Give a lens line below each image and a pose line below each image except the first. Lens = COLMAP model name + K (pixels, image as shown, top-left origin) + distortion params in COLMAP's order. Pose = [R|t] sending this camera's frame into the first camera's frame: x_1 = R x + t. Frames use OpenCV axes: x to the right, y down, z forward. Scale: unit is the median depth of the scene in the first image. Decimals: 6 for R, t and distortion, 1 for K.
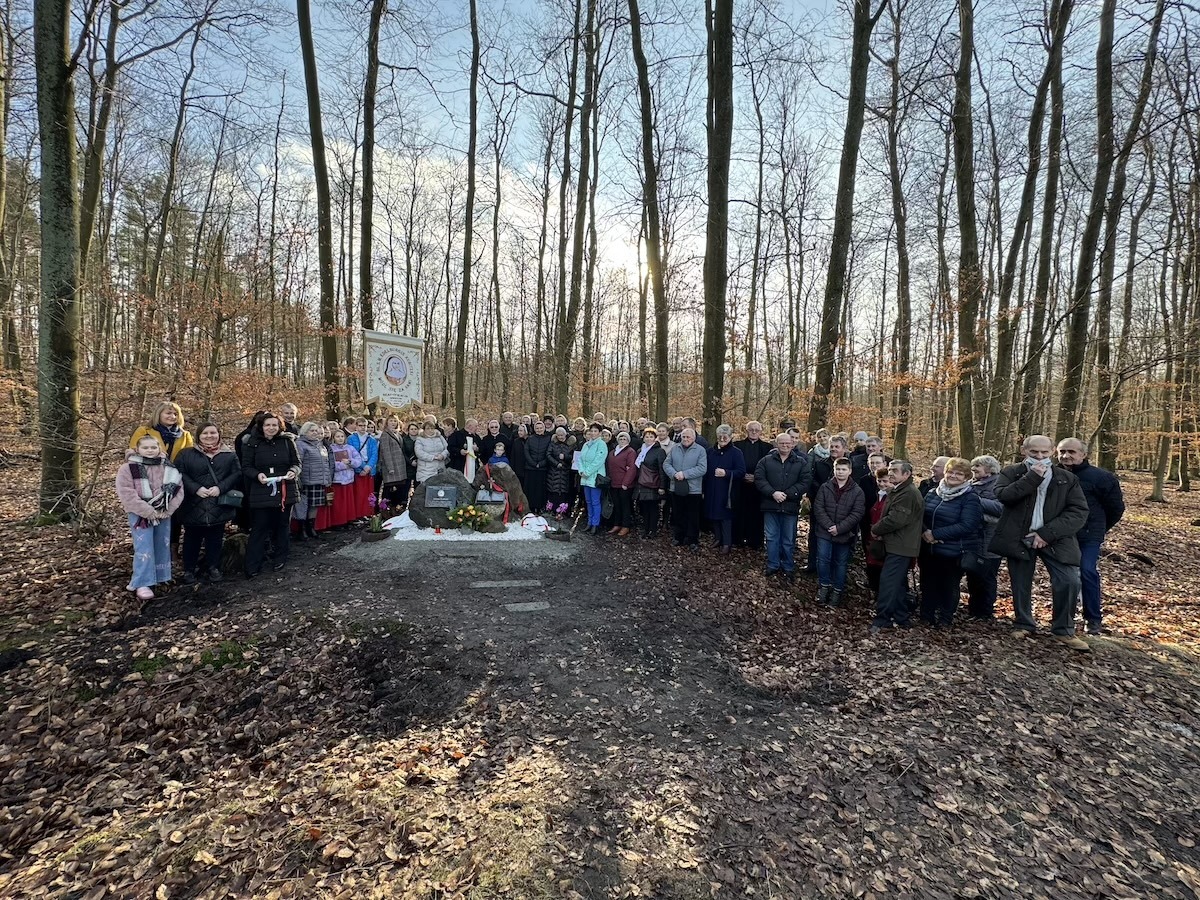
lens RADIAL K [[477.8, 0, 606.2], [0, 477.8, 448.3], [0, 0, 1]] dist [0.000061, -0.000195]
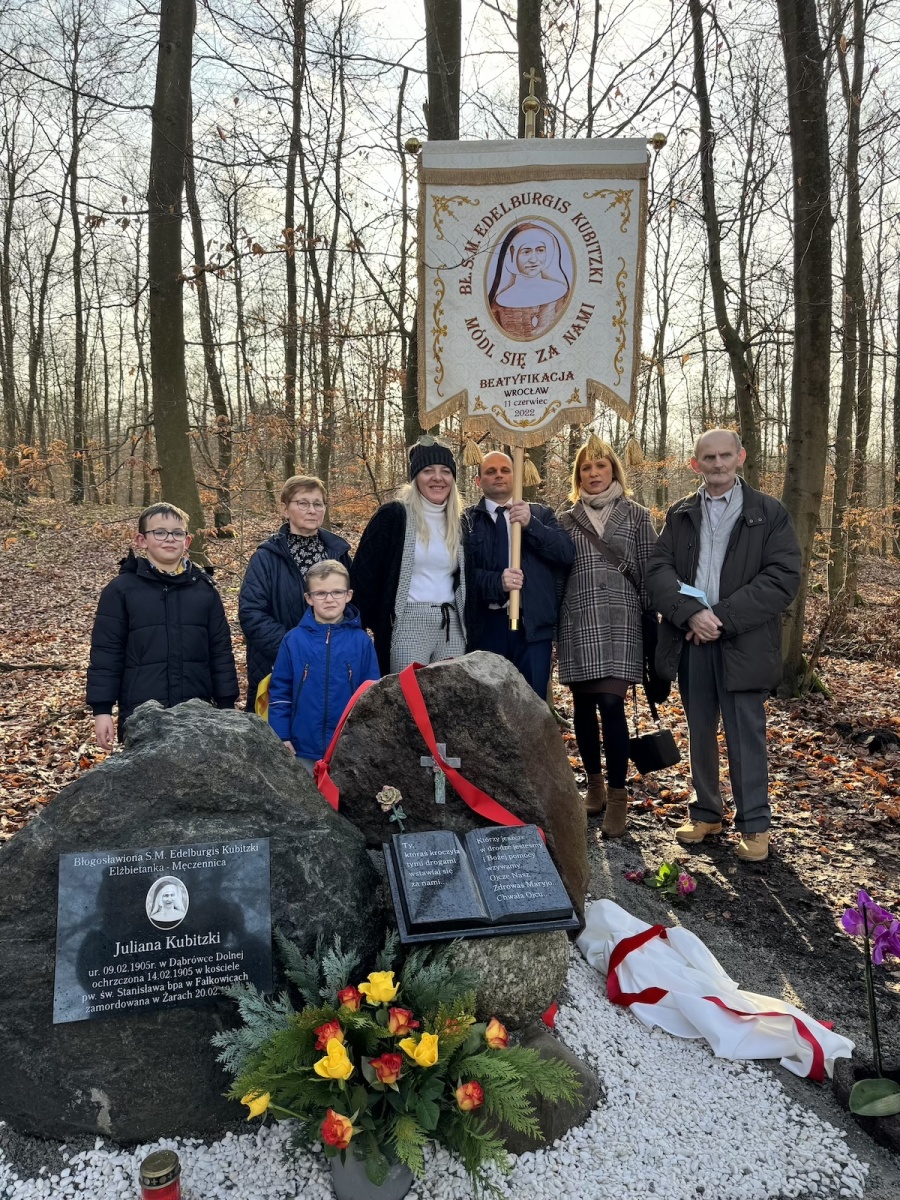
lens RADIAL K [[854.1, 0, 450.0], [0, 854.1, 603.3], [0, 0, 1]] dist [0.007060, -0.005993]
pose [[0.995864, -0.032904, 0.084688, -0.129247], [0.030910, 0.999216, 0.024748, 0.000906], [-0.085436, -0.022028, 0.996100, 0.341689]]
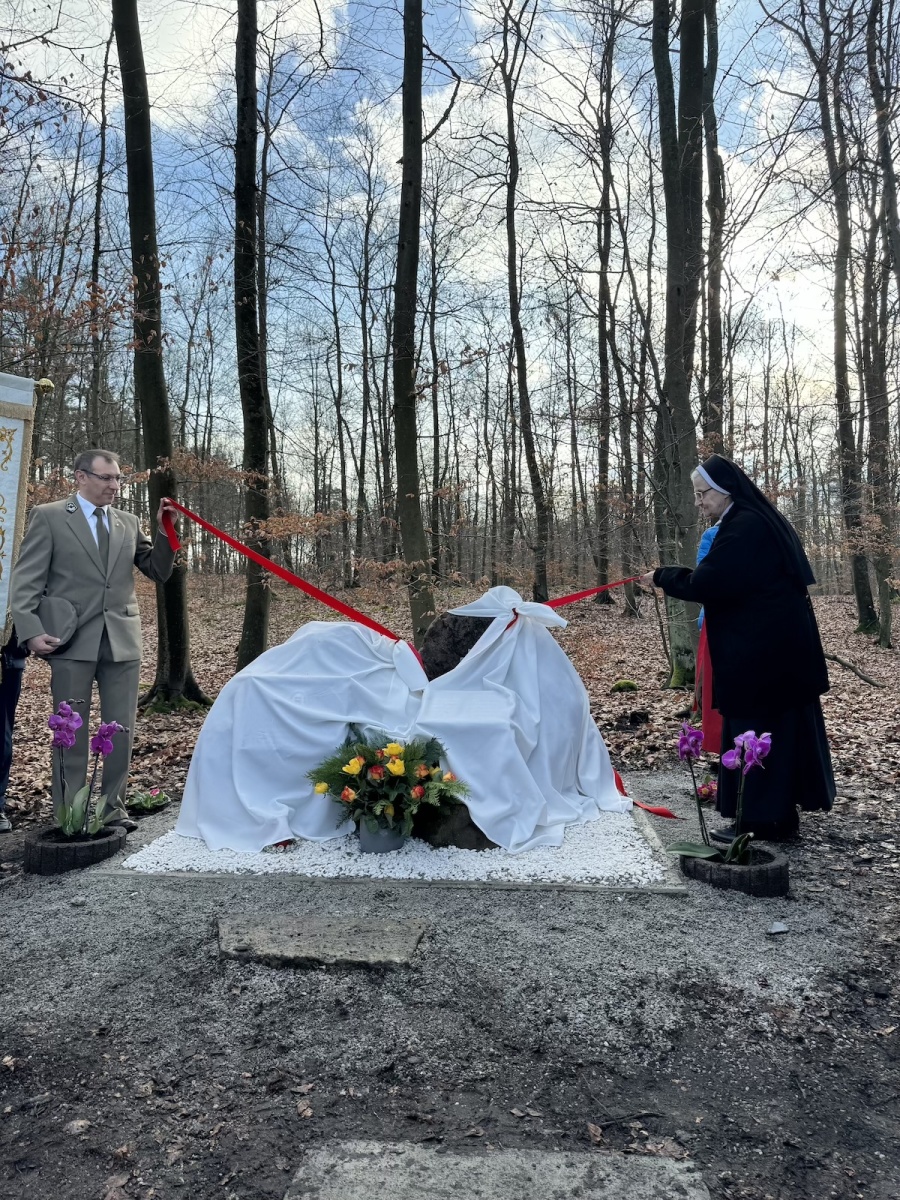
lens RADIAL K [[843.6, 0, 454.2], [0, 843.6, 608.3], [0, 0, 1]] dist [0.076722, -0.095026]
pose [[0.946708, -0.059856, -0.316484, -0.042190], [0.035293, 0.995942, -0.082786, 0.038809], [0.320155, 0.067205, 0.944979, 0.251966]]
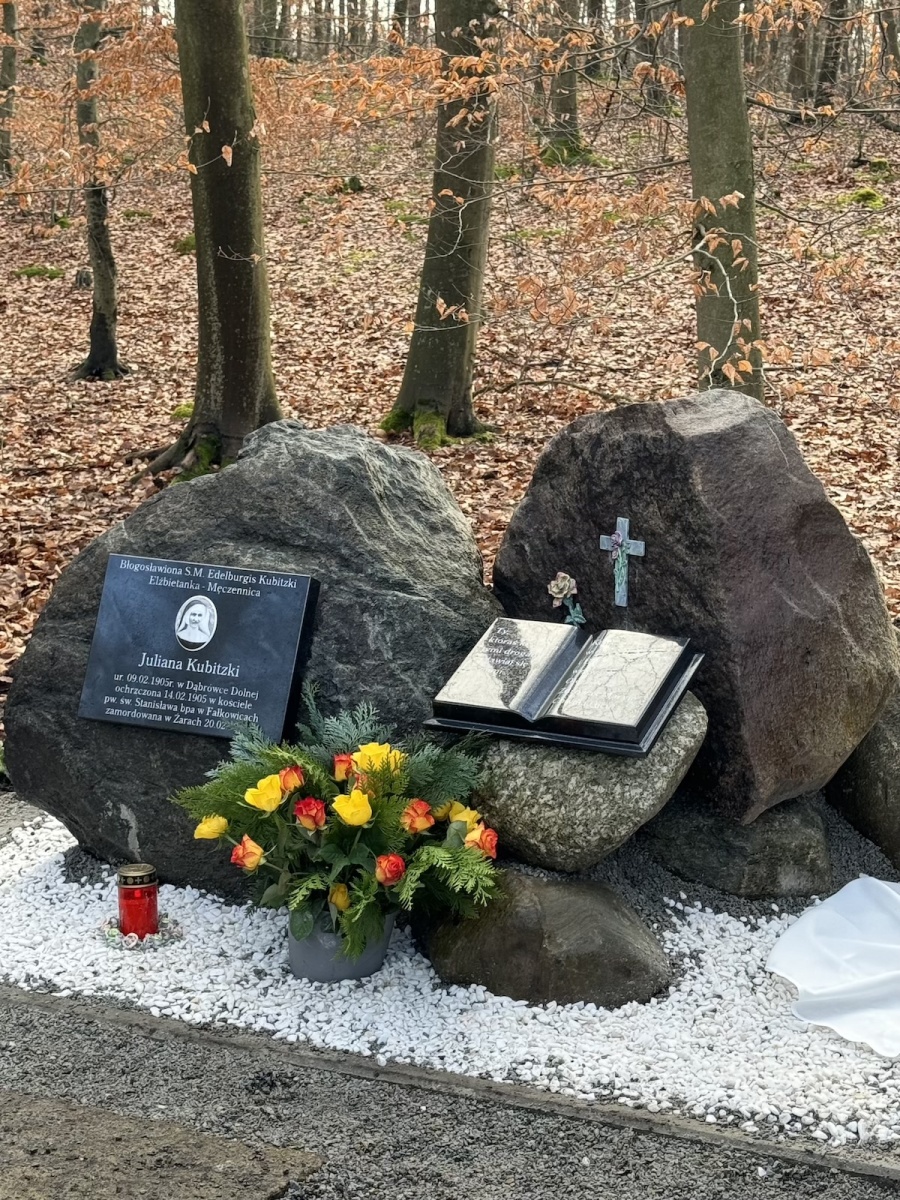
lens RADIAL K [[2266.7, 0, 450.0], [0, 2266.7, 600.0], [0, 0, 1]] dist [0.119586, 0.247068]
pose [[0.809217, 0.076128, -0.582556, 0.029301], [-0.013714, 0.993747, 0.110812, 0.009390], [0.587350, -0.081682, 0.805201, 0.254099]]
